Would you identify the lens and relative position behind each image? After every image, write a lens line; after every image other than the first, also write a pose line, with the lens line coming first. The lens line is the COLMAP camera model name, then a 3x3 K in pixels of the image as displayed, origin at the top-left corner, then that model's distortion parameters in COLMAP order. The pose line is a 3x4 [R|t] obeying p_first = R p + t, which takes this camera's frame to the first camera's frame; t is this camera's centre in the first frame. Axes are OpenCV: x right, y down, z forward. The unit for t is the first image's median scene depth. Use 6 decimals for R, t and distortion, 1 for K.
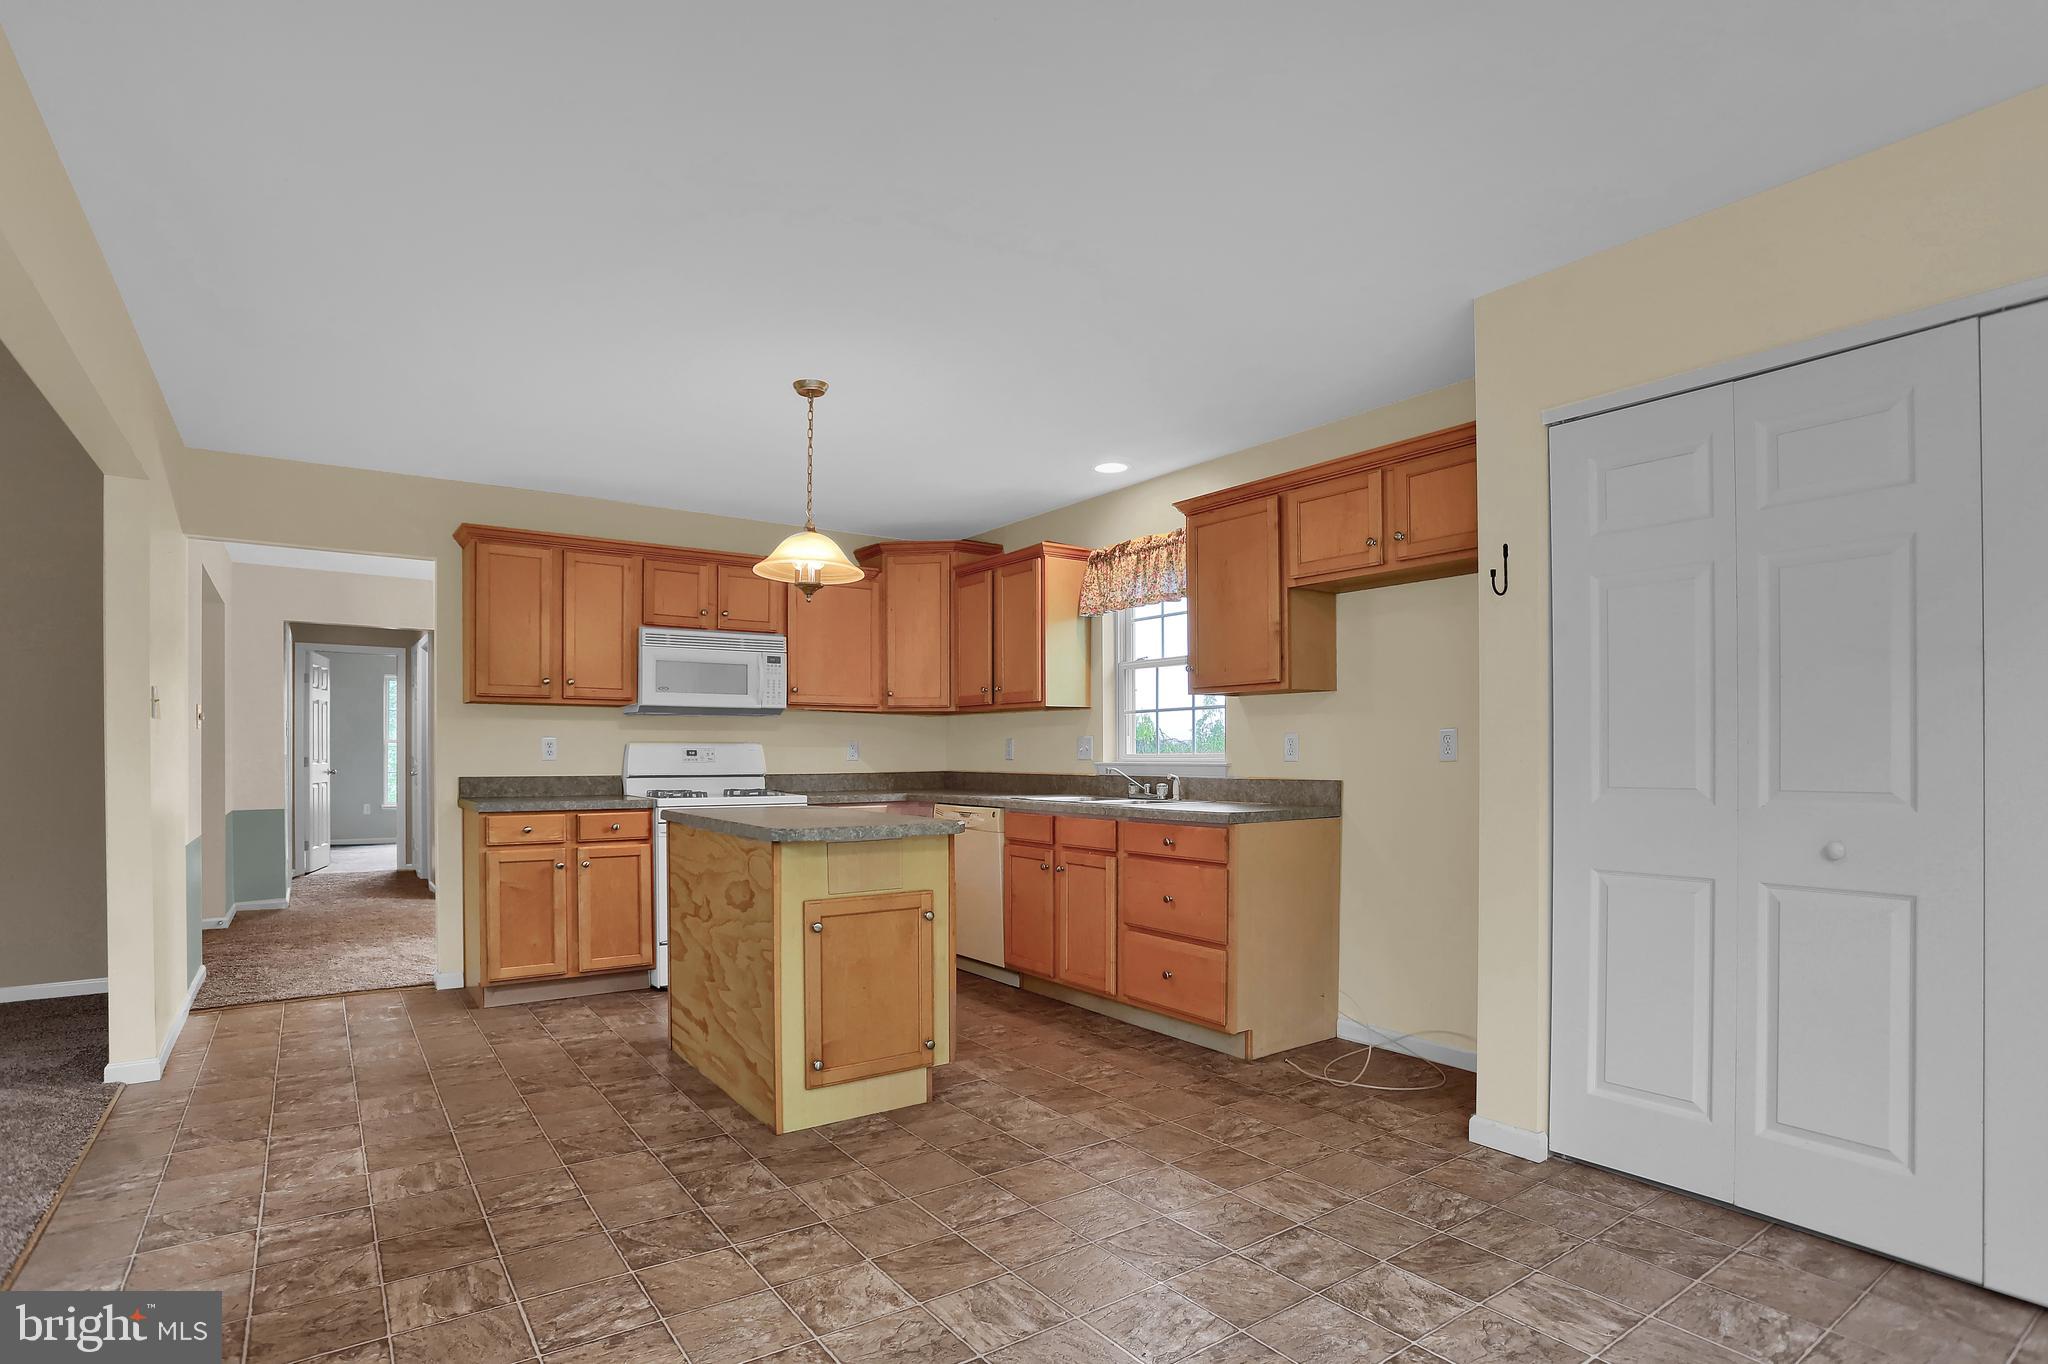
lens RADIAL K [[1039.9, 0, 995.5], [0, 1039.9, 738.2], [0, 0, 1]] dist [-0.018182, 0.000527]
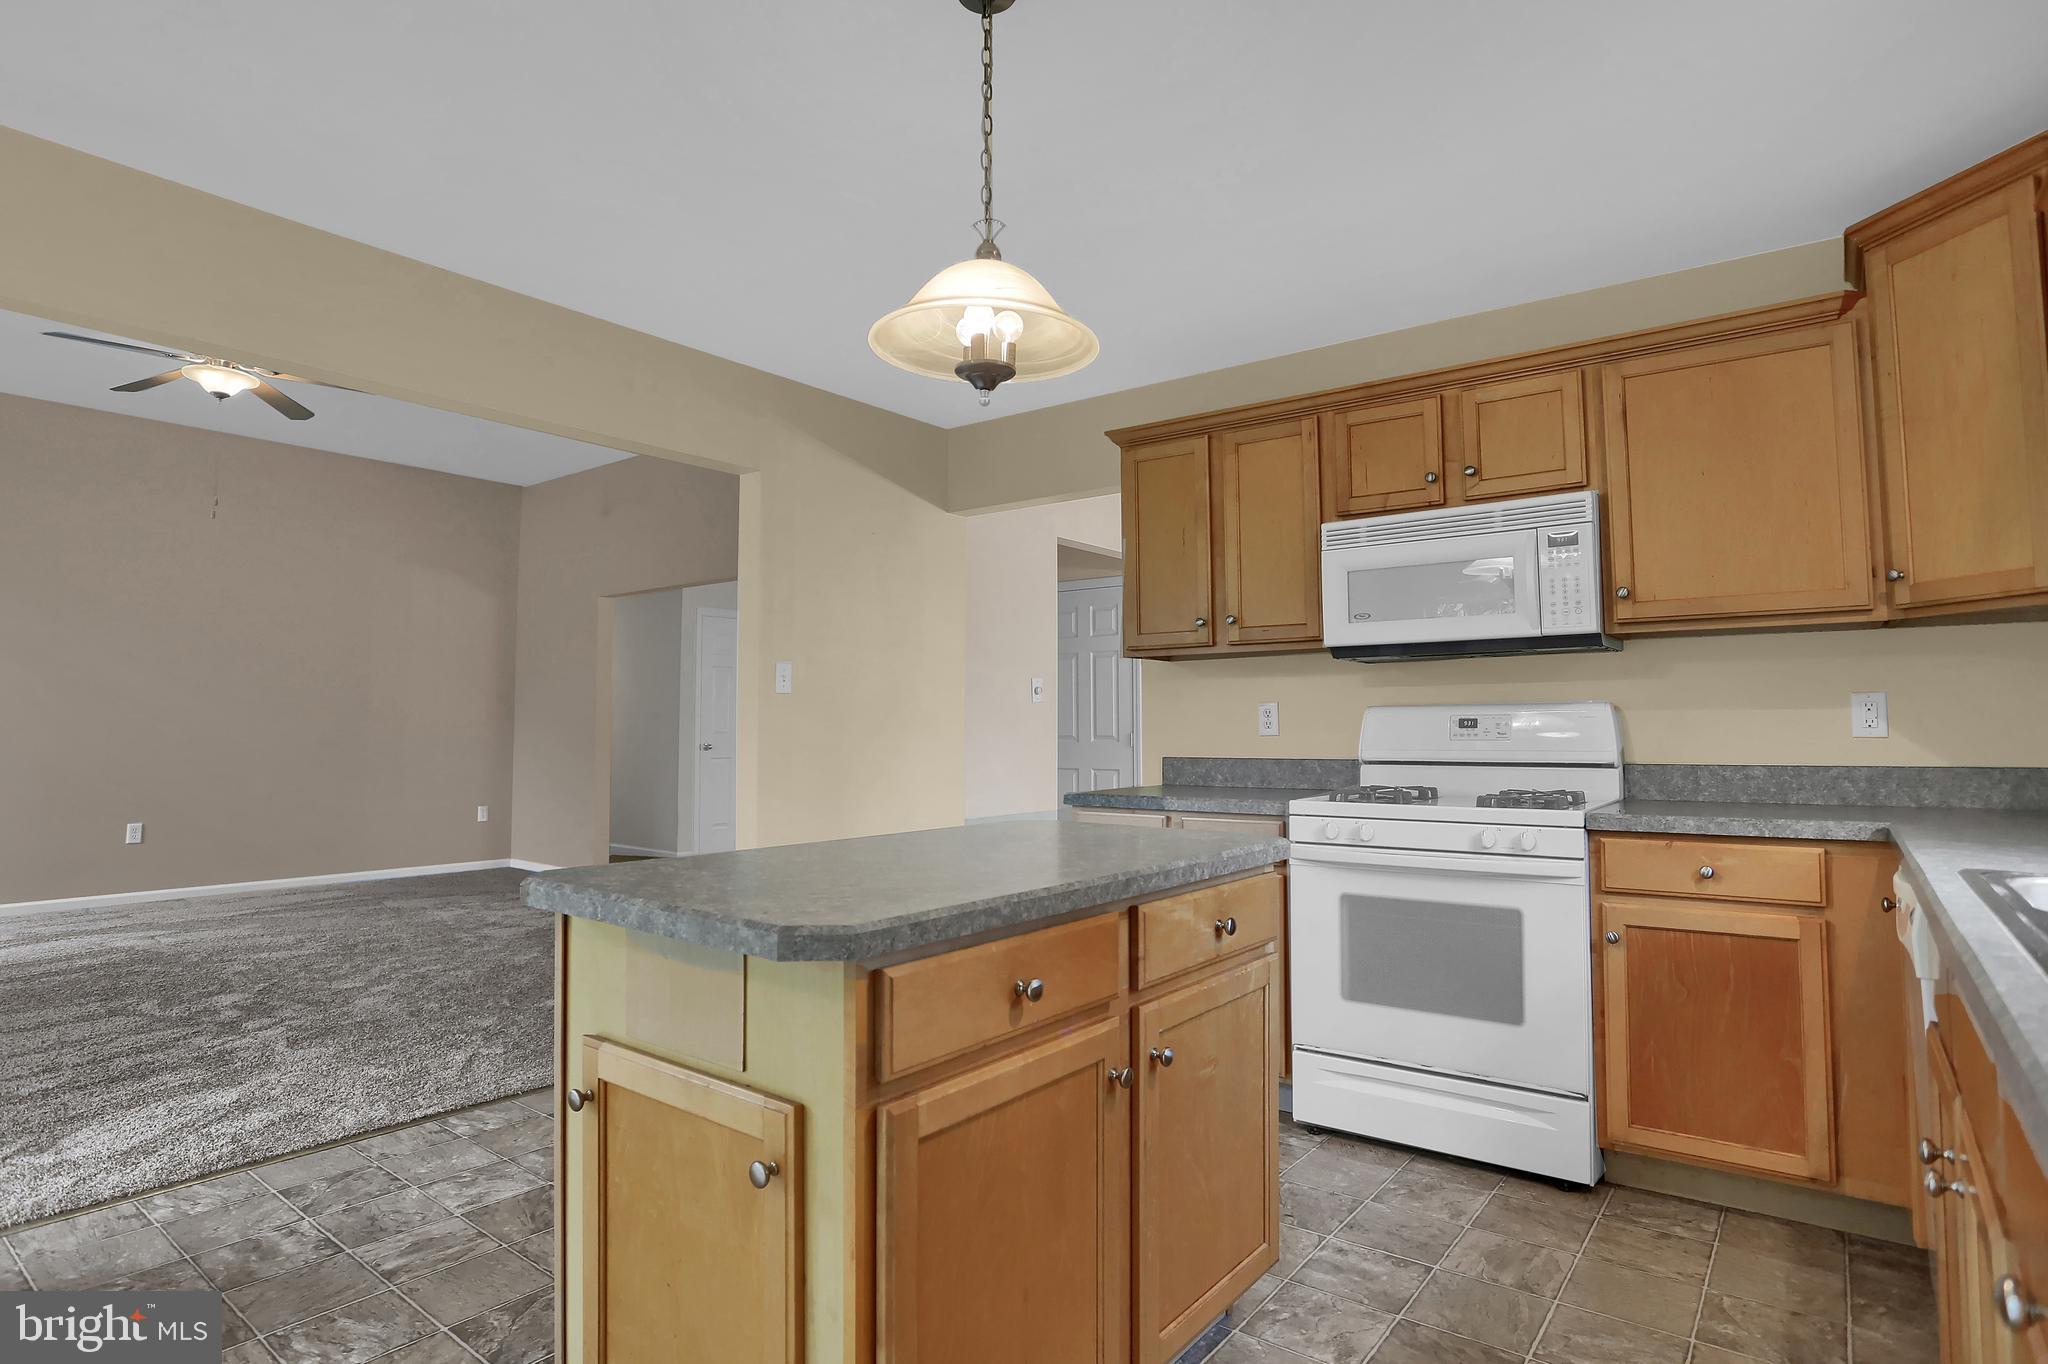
lens RADIAL K [[1082.1, 0, 1012.1], [0, 1082.1, 654.7], [0, 0, 1]] dist [-0.062096, 0.031911]
pose [[0.302268, -0.066630, -0.950891, 0.220725], [0.016113, 0.997769, -0.064792, 0.011687], [0.953087, 0.004263, 0.302667, 0.648571]]
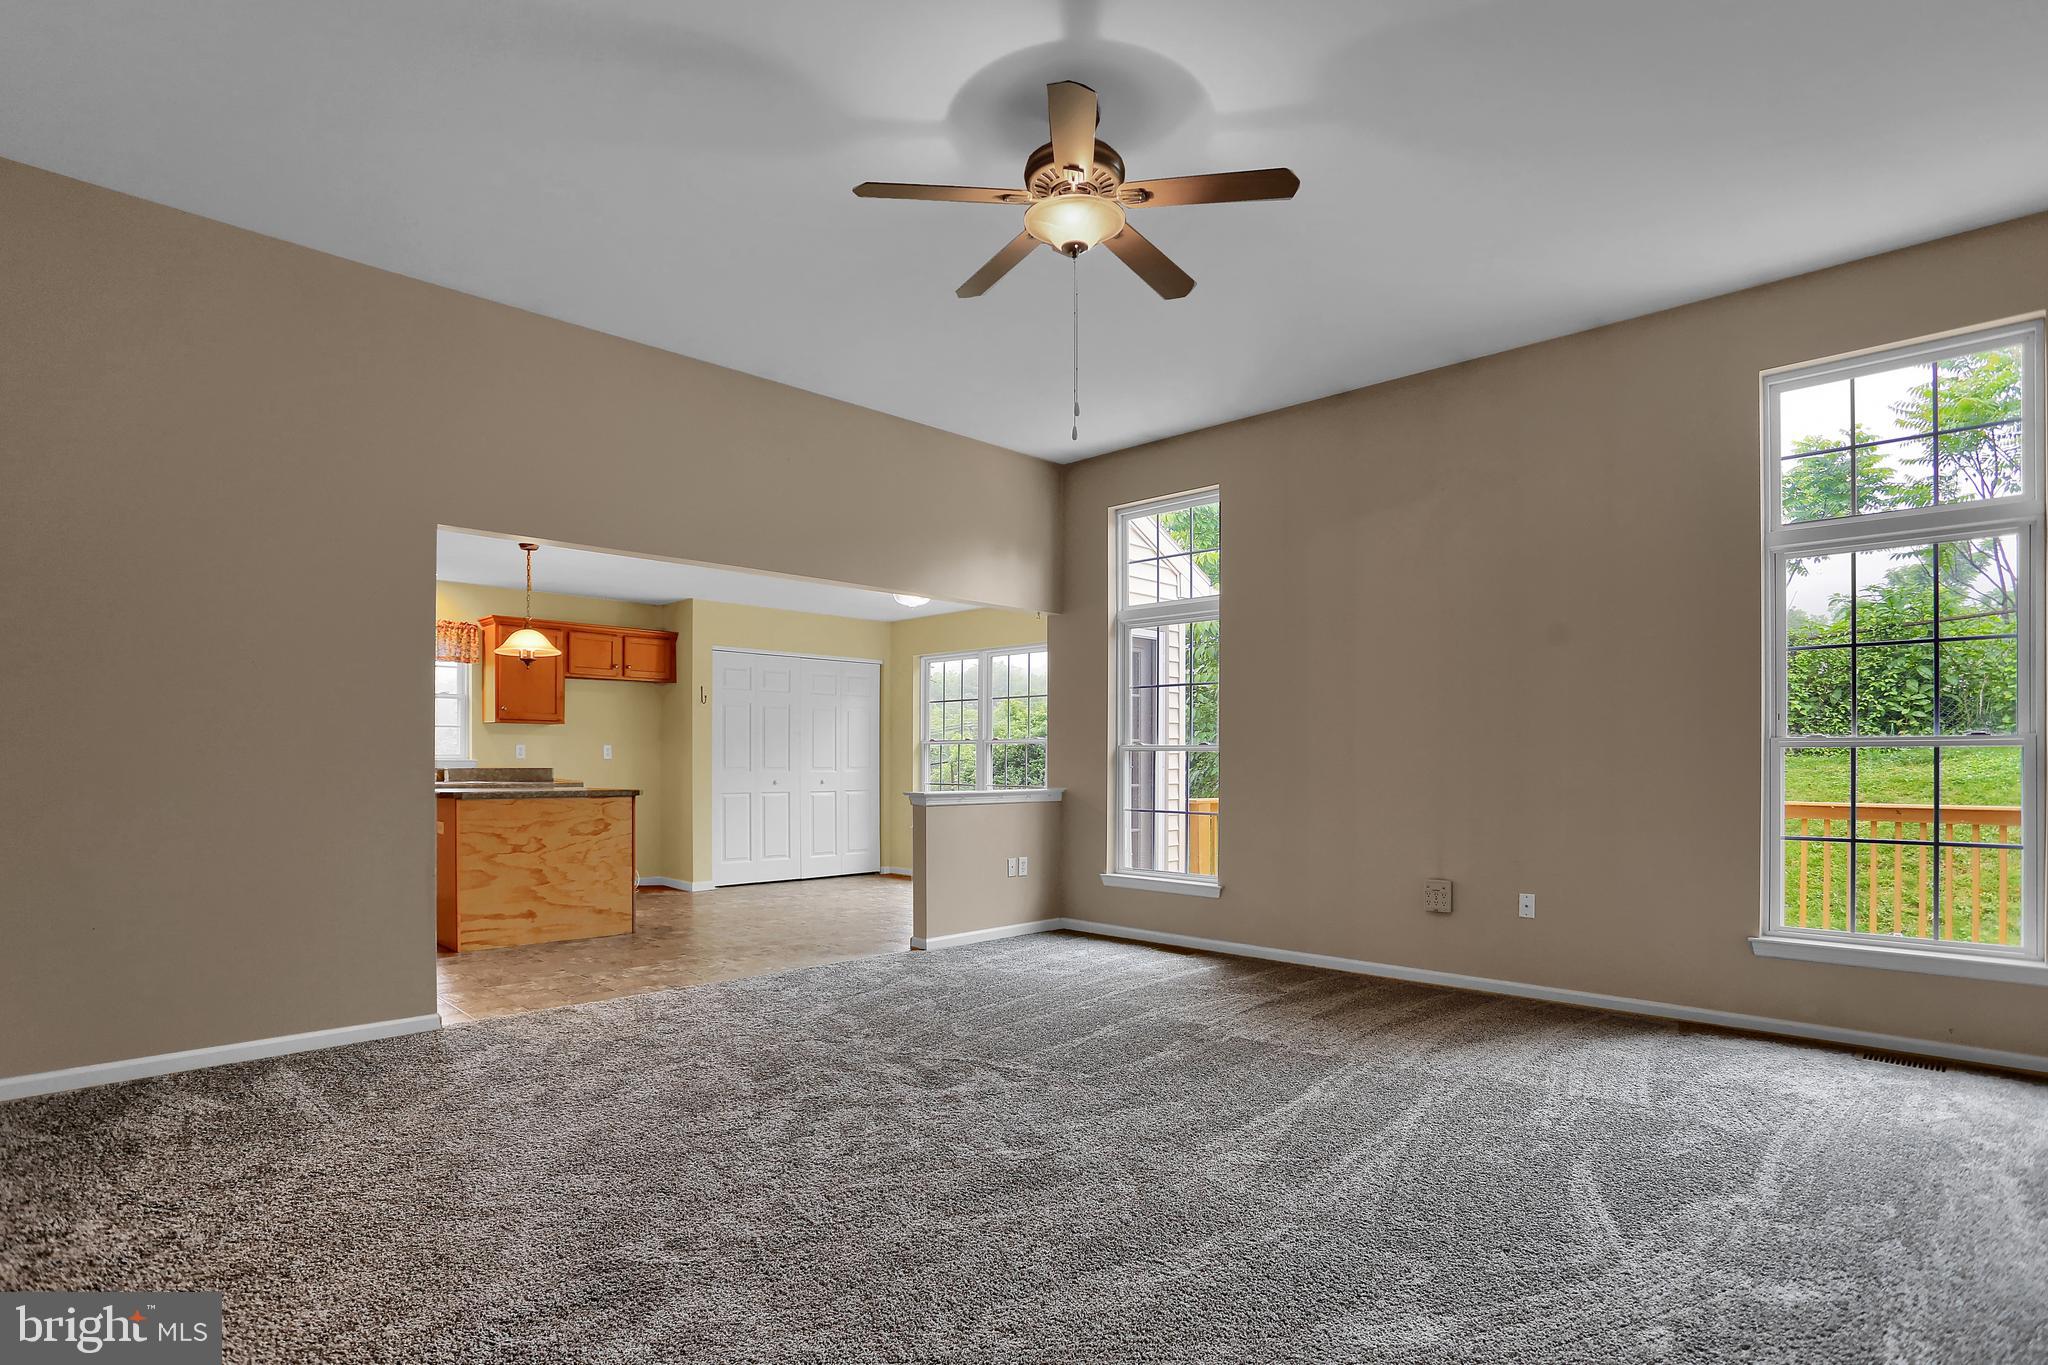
lens RADIAL K [[1028.0, 0, 1021.6], [0, 1028.0, 751.6], [0, 0, 1]] dist [-0.079774, 0.039211]
pose [[-0.202522, 0.006082, 0.979259, -1.500882], [-0.020589, 0.999733, -0.010467, 0.008115], [-0.979061, -0.022281, -0.202343, 0.398677]]
